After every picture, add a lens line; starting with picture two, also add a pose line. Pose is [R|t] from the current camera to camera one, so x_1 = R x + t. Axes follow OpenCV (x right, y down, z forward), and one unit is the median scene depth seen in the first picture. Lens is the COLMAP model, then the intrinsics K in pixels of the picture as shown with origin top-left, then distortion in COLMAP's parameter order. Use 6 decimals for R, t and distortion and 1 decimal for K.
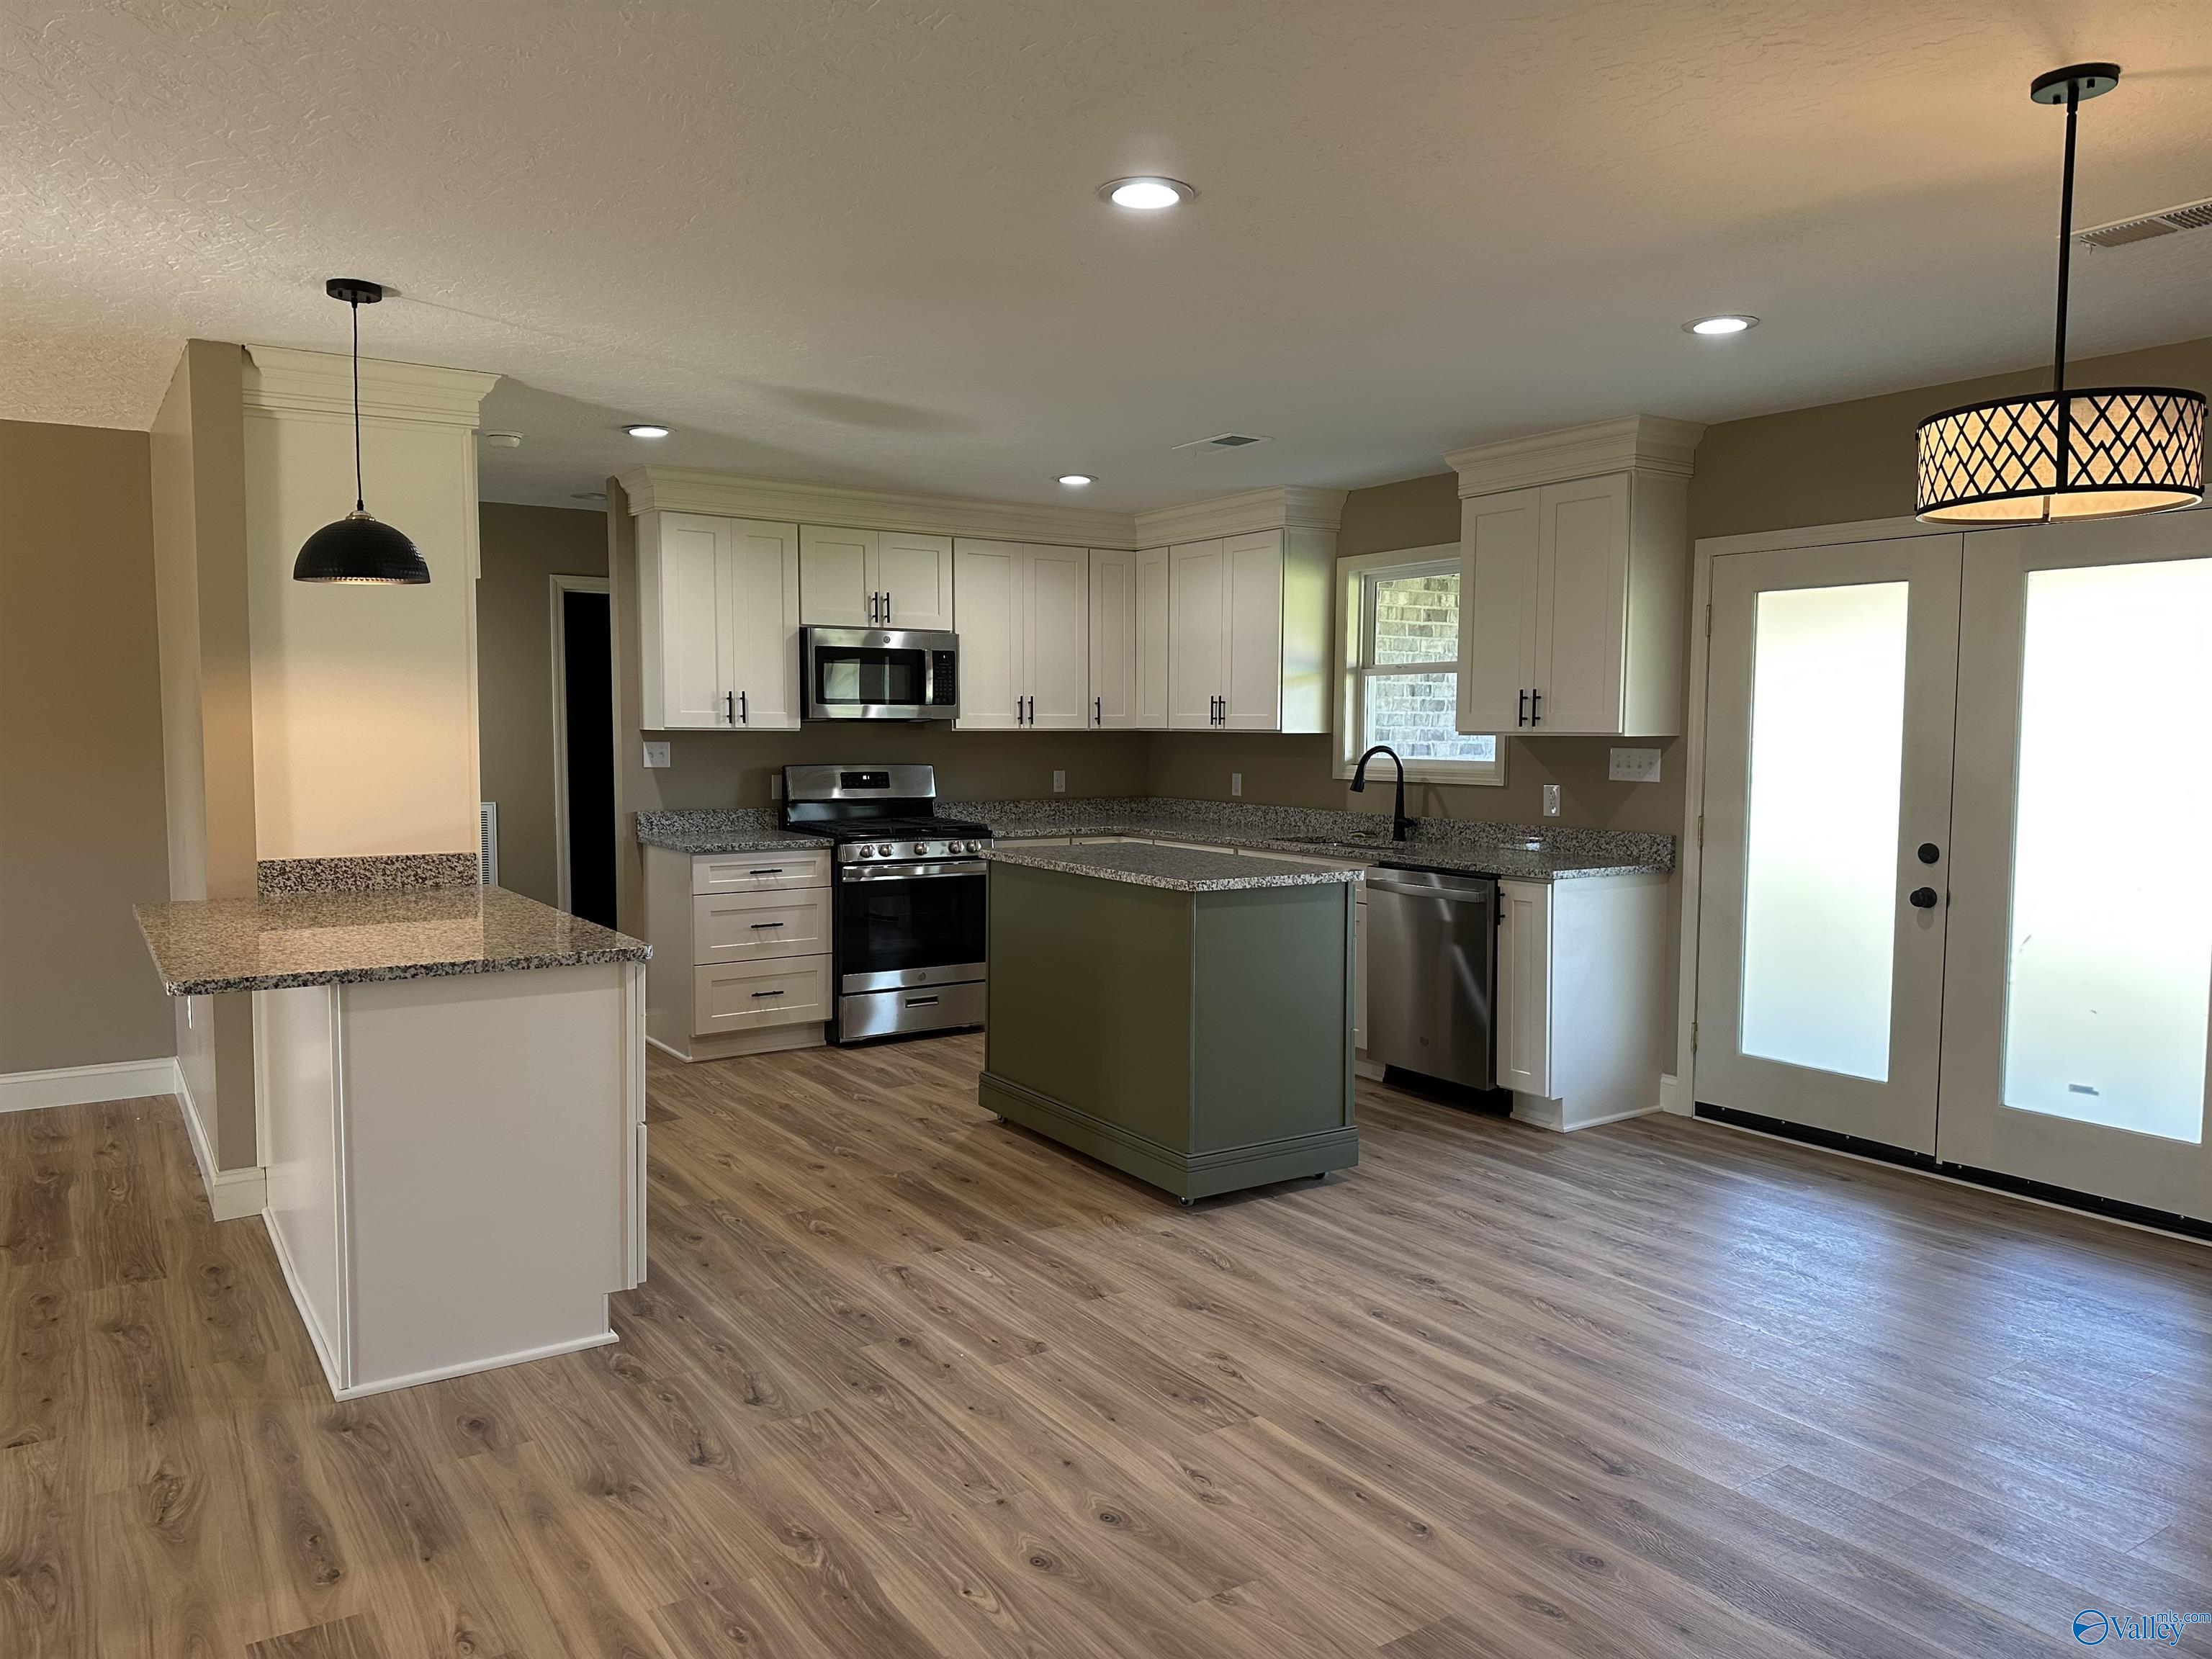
lens RADIAL K [[1541.9, 0, 1106.0], [0, 1541.9, 829.5], [0, 0, 1]] dist [0.070219, -0.087394]
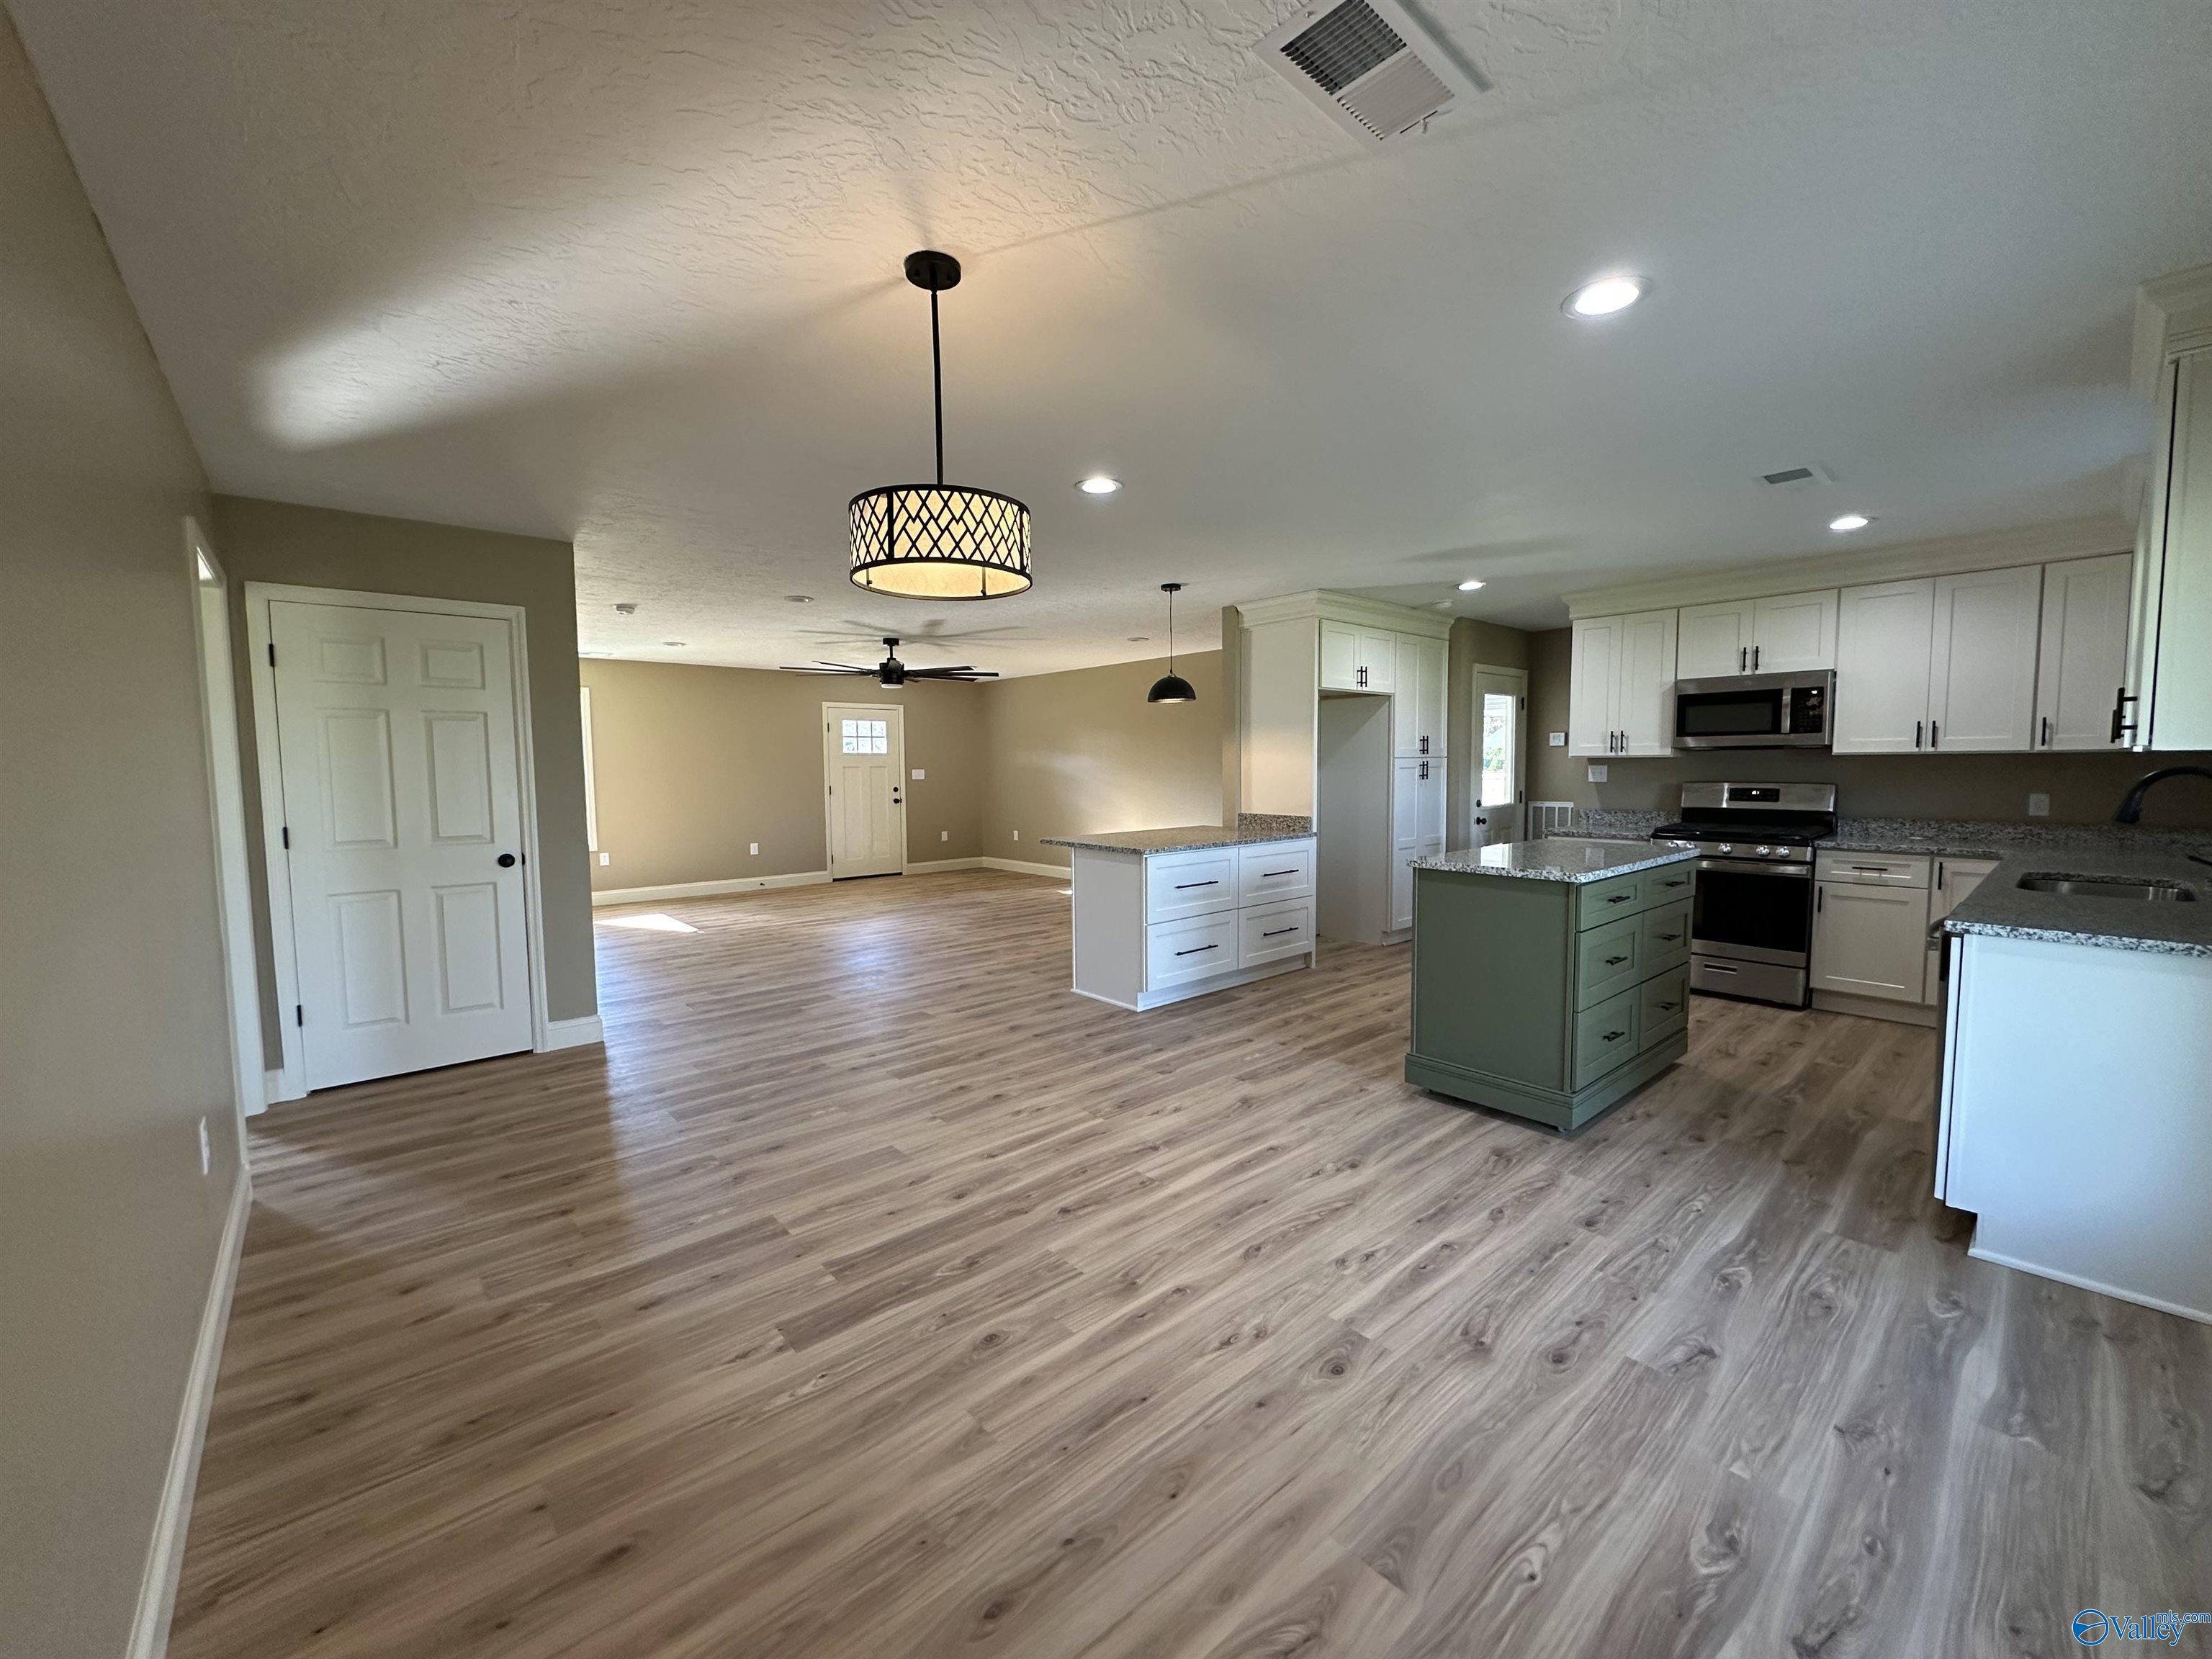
lens RADIAL K [[893.5, 0, 1106.0], [0, 893.5, 829.5], [0, 0, 1]] dist [-0.000148, -0.000072]
pose [[0.130347, 0.072908, -0.988784, 0.853321], [-0.057714, 0.996159, 0.065844, -0.034767], [0.989787, 0.048484, 0.134054, 0.621780]]
